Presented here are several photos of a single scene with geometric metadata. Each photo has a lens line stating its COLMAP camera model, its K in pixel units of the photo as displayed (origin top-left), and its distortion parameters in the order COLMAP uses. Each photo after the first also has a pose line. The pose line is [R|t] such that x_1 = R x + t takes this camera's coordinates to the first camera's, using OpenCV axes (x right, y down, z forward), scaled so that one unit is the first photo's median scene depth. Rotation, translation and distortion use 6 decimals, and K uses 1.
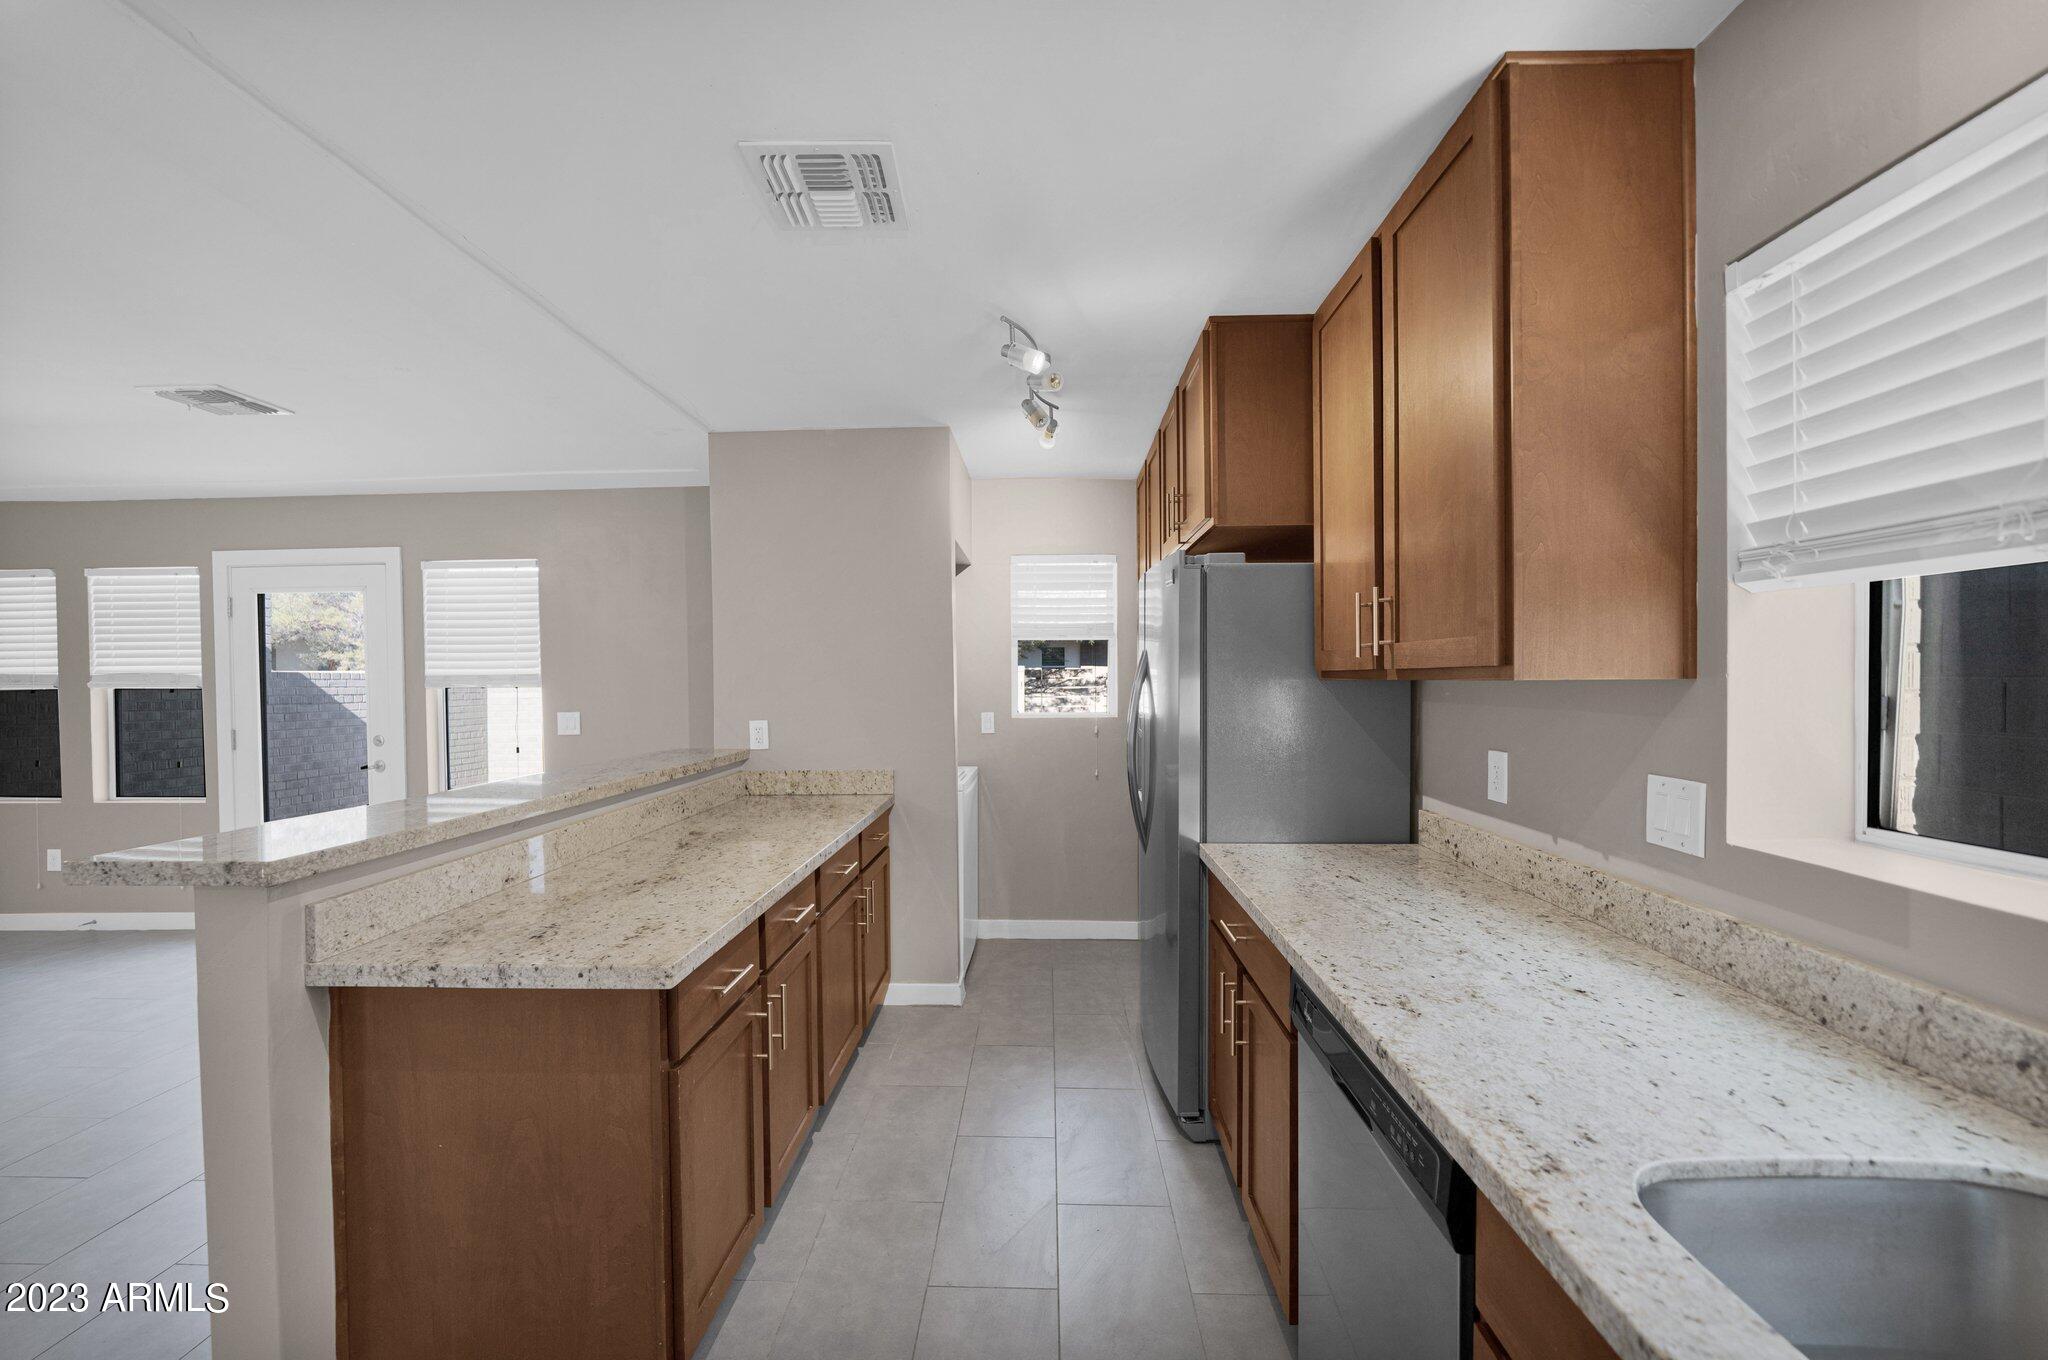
lens RADIAL K [[773.8, 0, 1022.5], [0, 773.8, 691.3], [0, 0, 1]] dist [-0.012532, 0.000477]
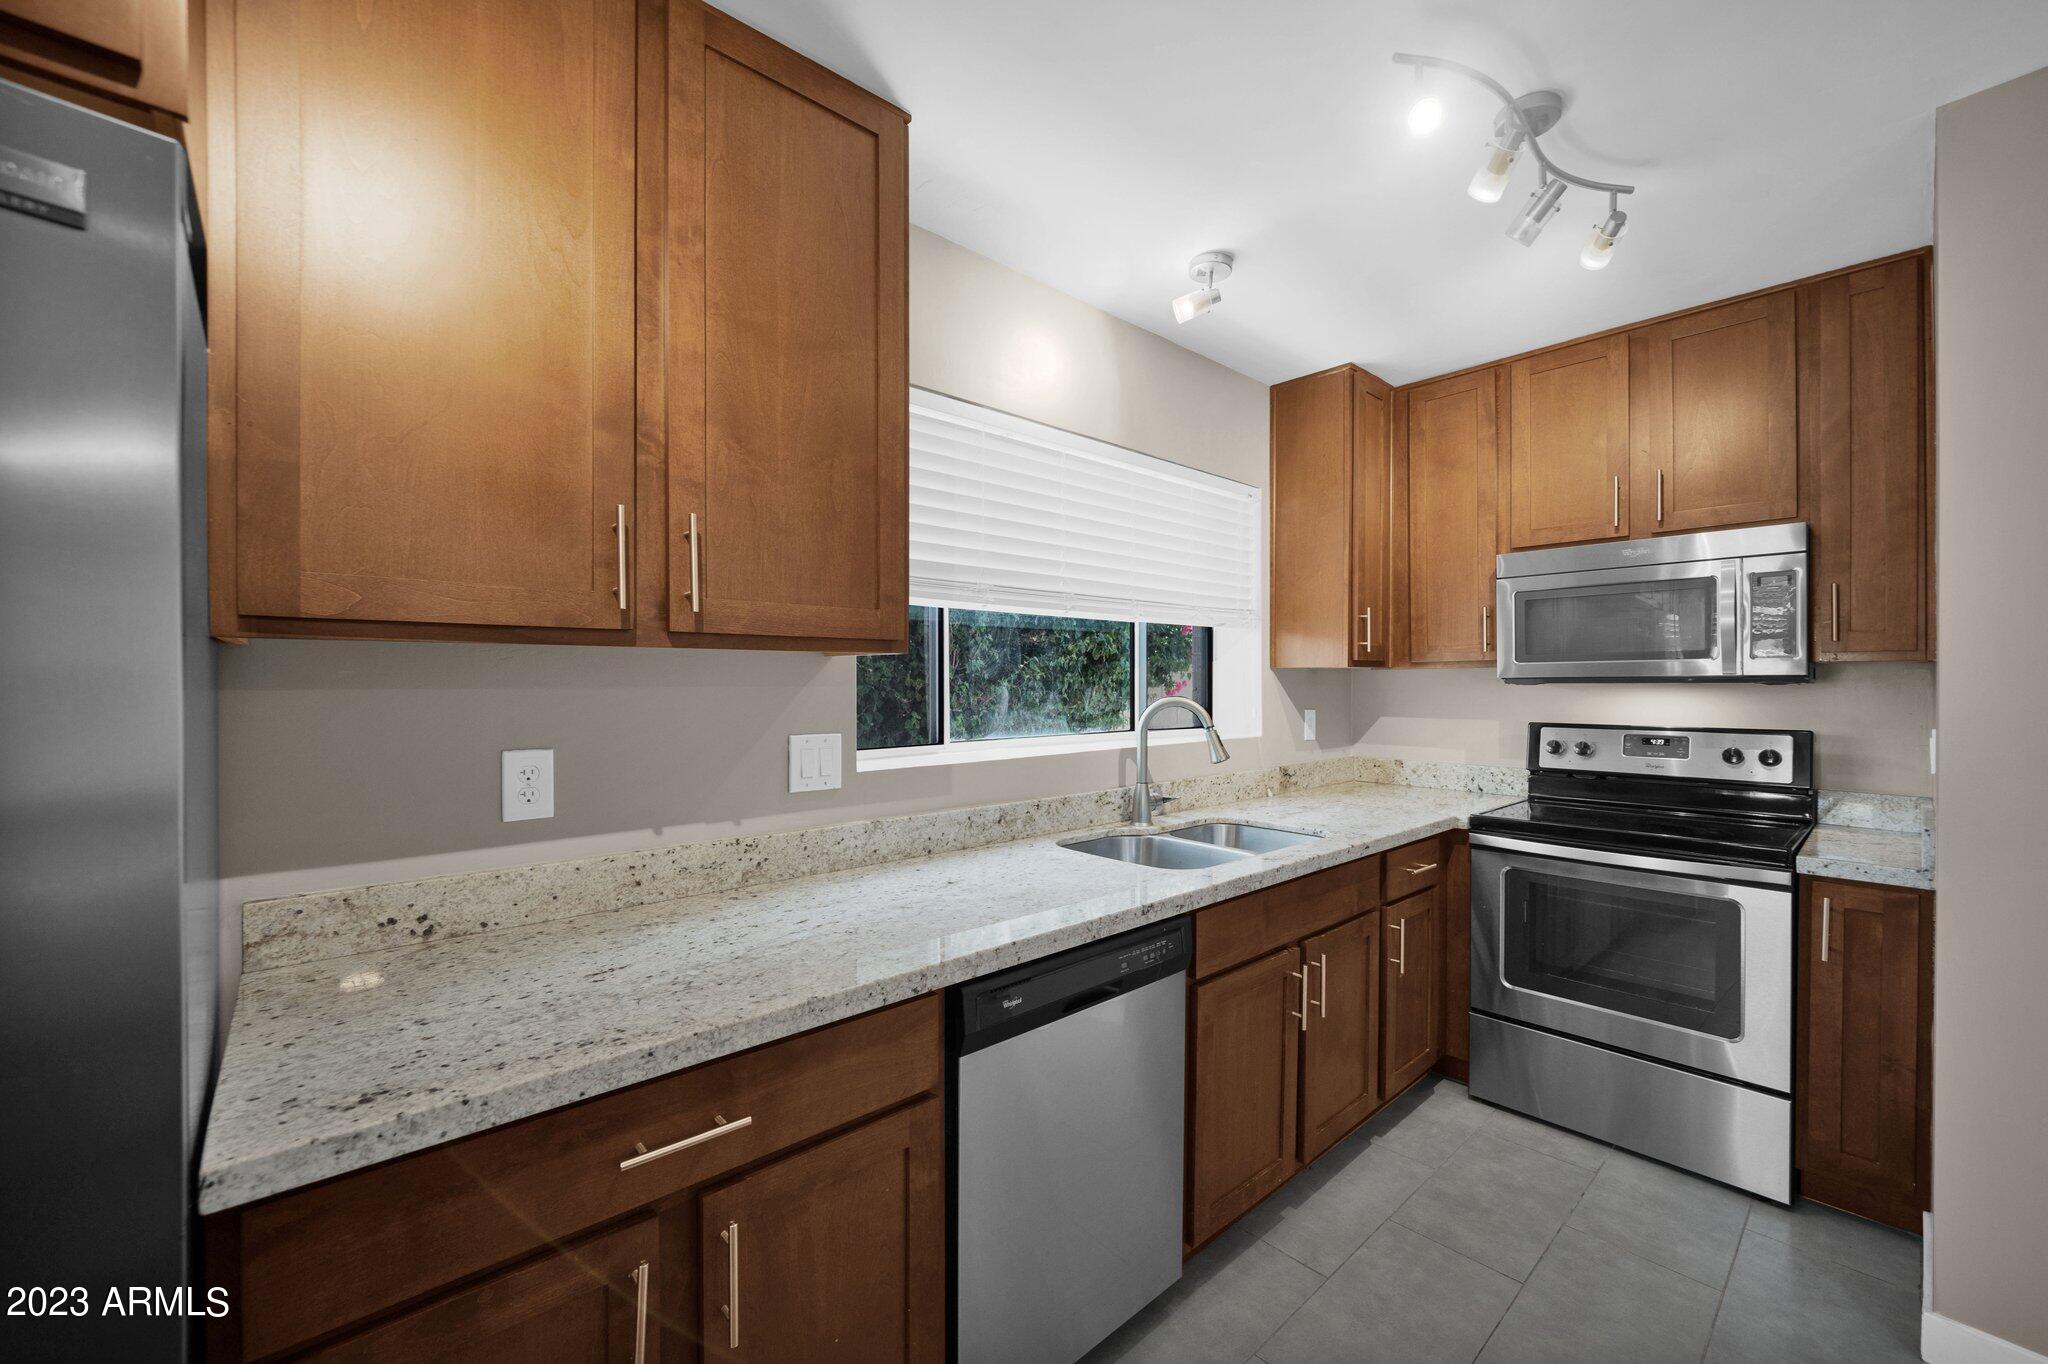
lens RADIAL K [[814.3, 0, 1018.6], [0, 814.3, 685.6], [0, 0, 1]] dist [-0.004125, -0.000085]
pose [[-0.689651, -0.001132, 0.724141, -0.260645], [0.014572, 0.999775, 0.015442, 0.012141], [-0.723995, 0.021202, -0.689479, 1.218129]]
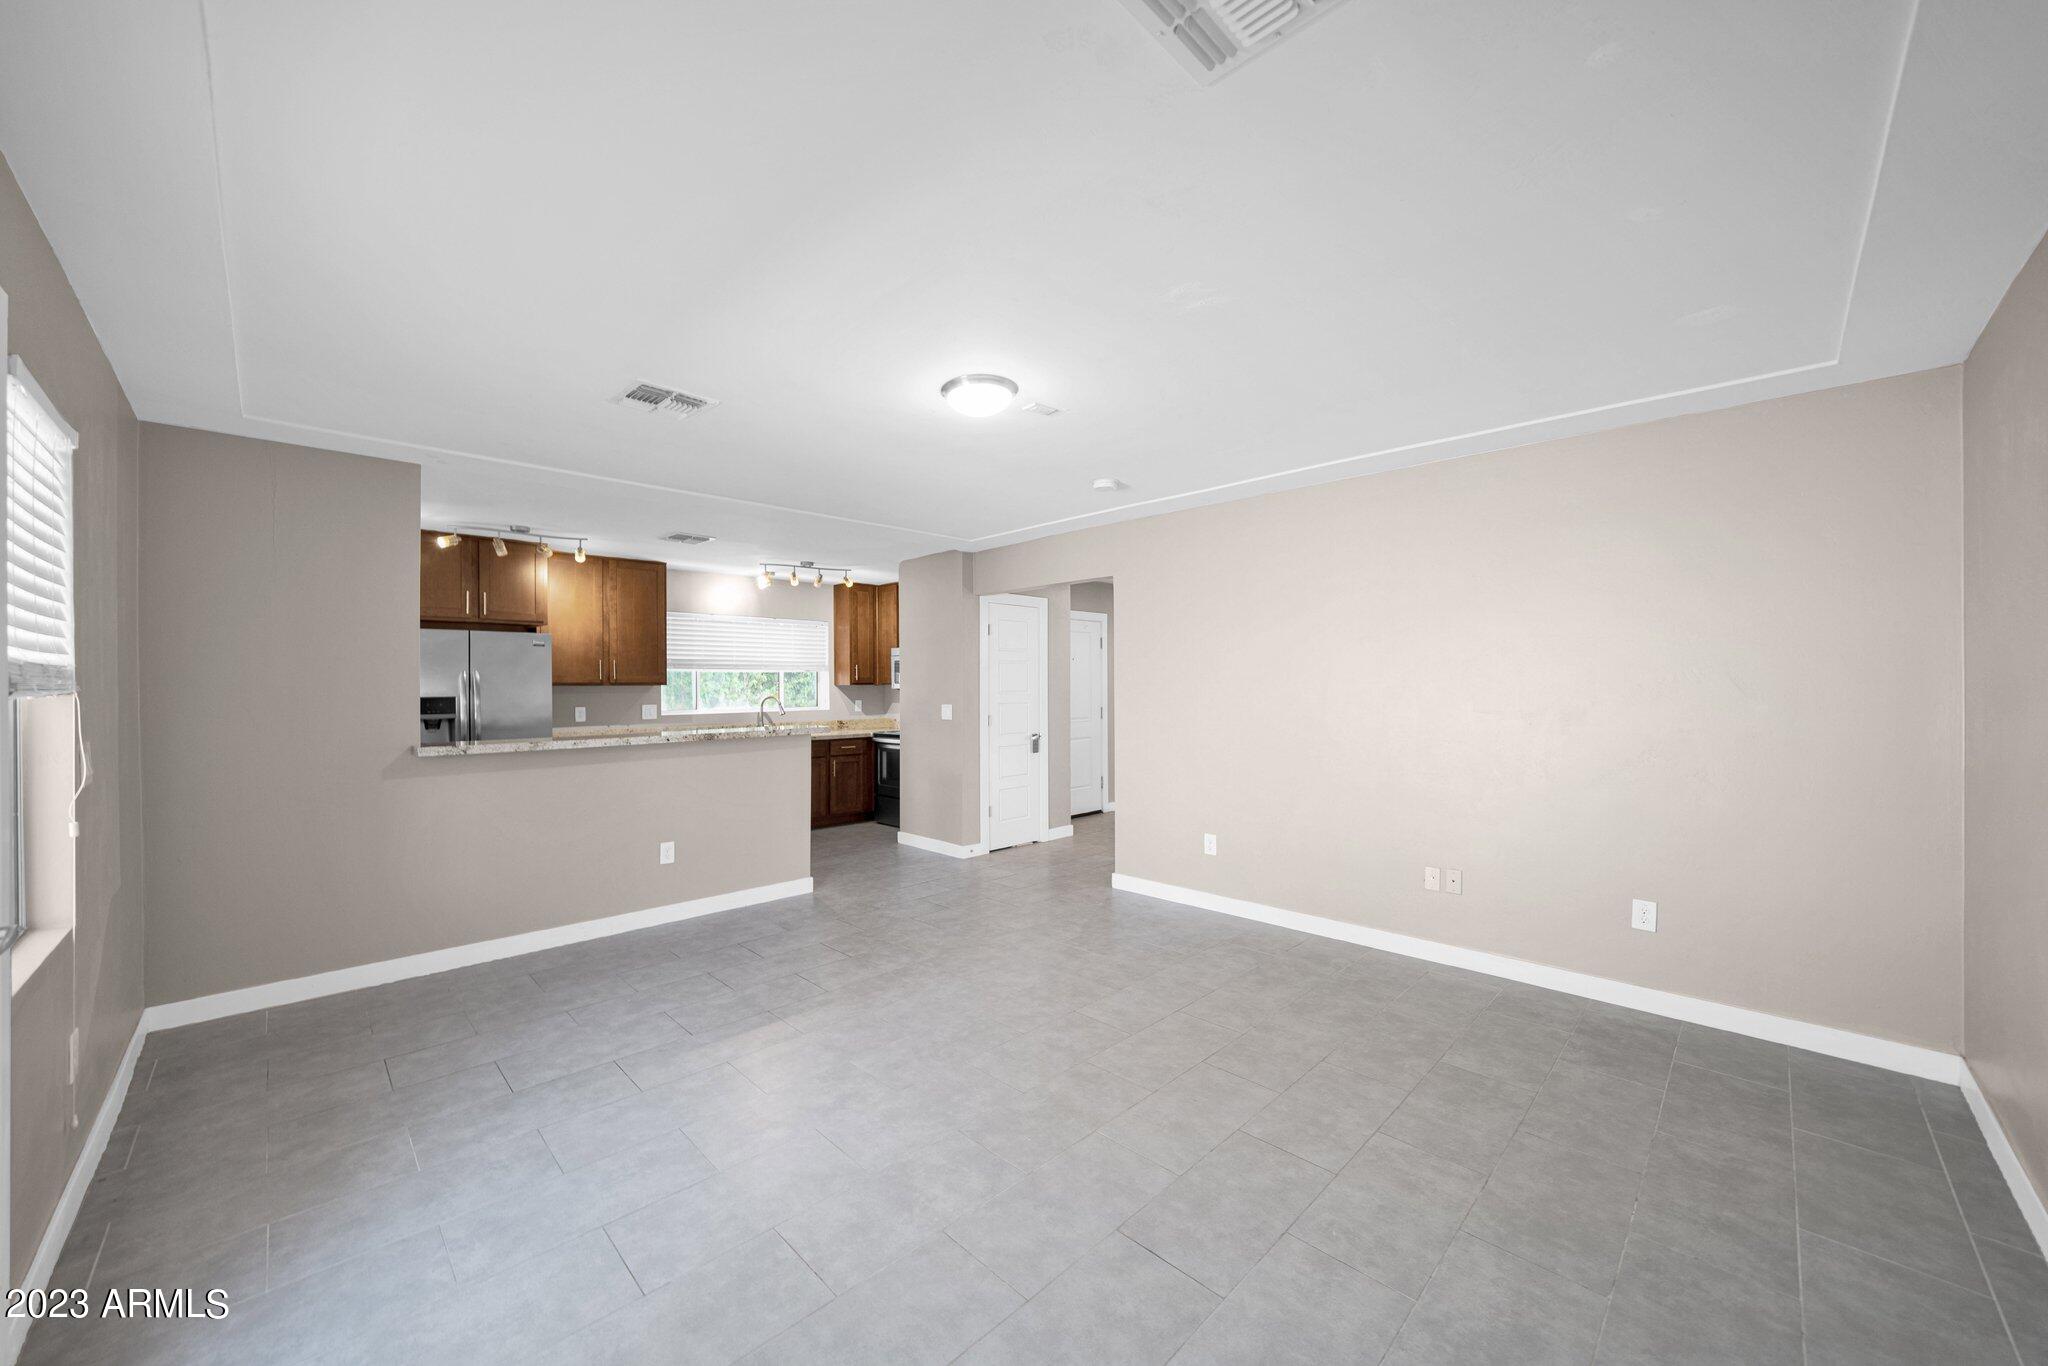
lens RADIAL K [[773.8, 0, 1026.4], [0, 773.8, 691.5], [0, 0, 1]] dist [-0.012532, 0.000477]
pose [[-0.734198, 0.004885, 0.678917, -3.199011], [0.022319, 0.999607, 0.016943, -0.005241], [-0.678568, 0.027592, -0.734019, 2.202059]]
